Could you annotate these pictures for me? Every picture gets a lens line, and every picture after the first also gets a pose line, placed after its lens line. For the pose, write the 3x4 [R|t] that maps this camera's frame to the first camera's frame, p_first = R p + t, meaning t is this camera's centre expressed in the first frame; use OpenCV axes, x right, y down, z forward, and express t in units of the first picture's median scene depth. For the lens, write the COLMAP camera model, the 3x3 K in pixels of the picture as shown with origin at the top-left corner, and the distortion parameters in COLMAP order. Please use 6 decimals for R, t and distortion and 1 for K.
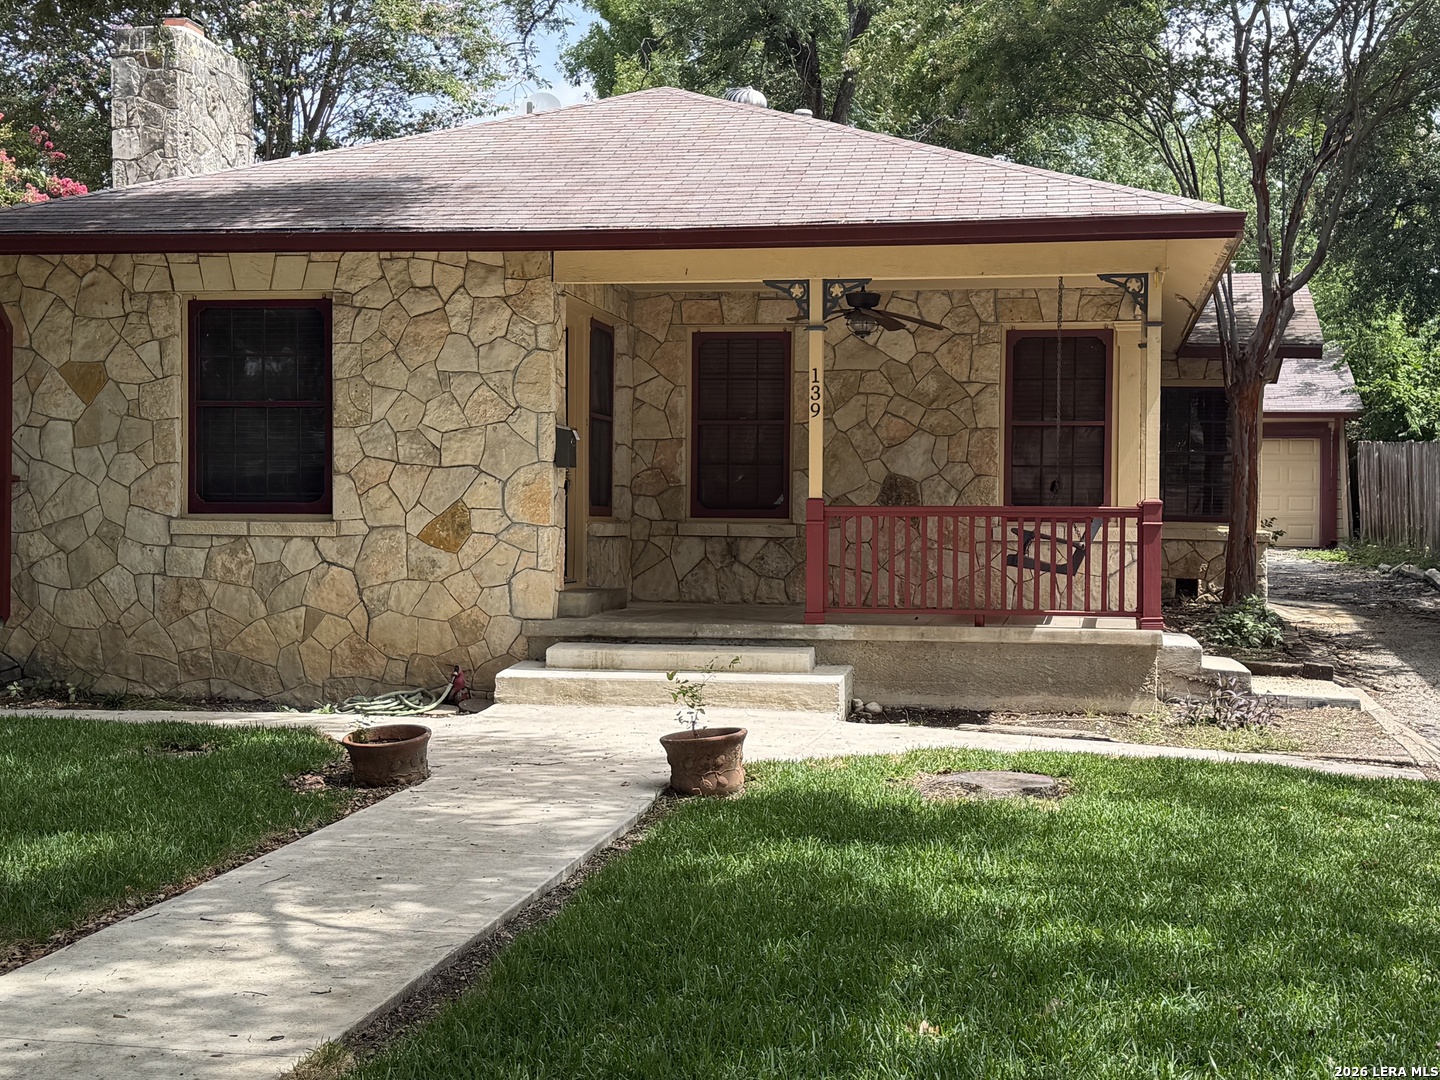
lens RADIAL K [[2002.1, 0, 722.2], [0, 2002.1, 552.1], [0, 0, 1]] dist [0.143295, 0.000000]
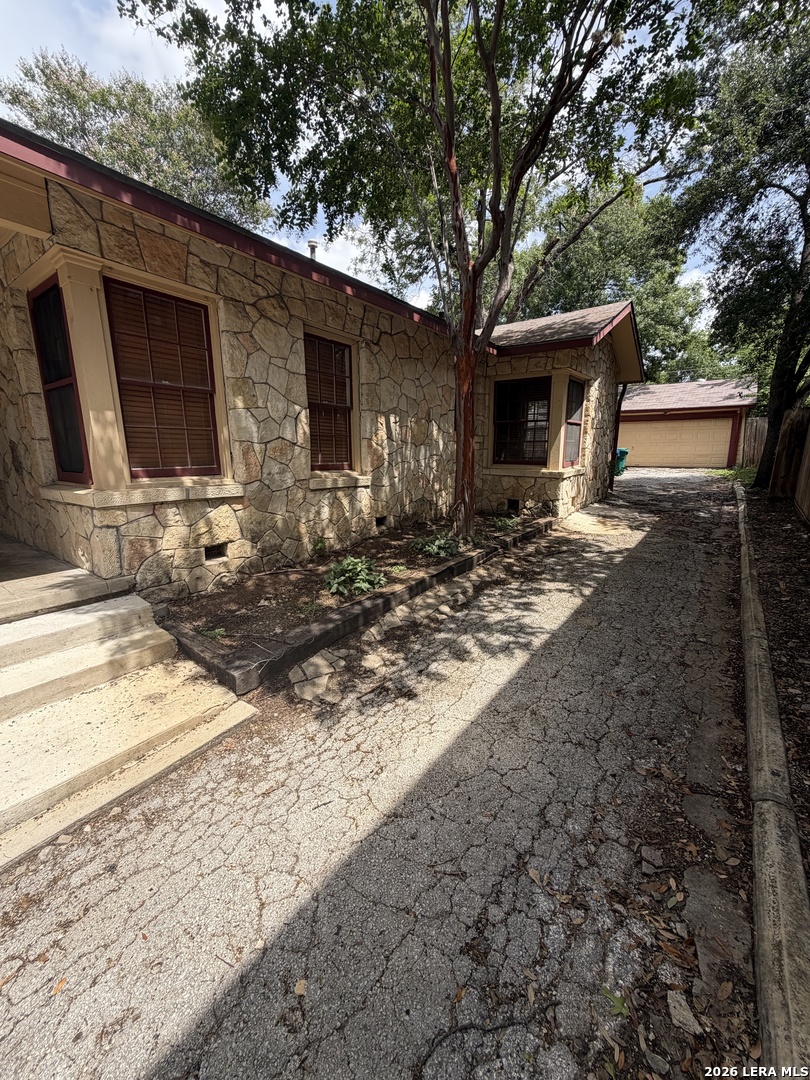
lens RADIAL K [[429.4, 0, 409.4], [0, 429.4, 537.9], [0, 0, 1]] dist [0.000391, 0.000102]
pose [[0.895088, 0.070689, -0.440251, 0.474334], [0.007949, 0.984667, 0.174266, -0.027377], [0.445819, -0.159483, 0.880801, 0.980117]]
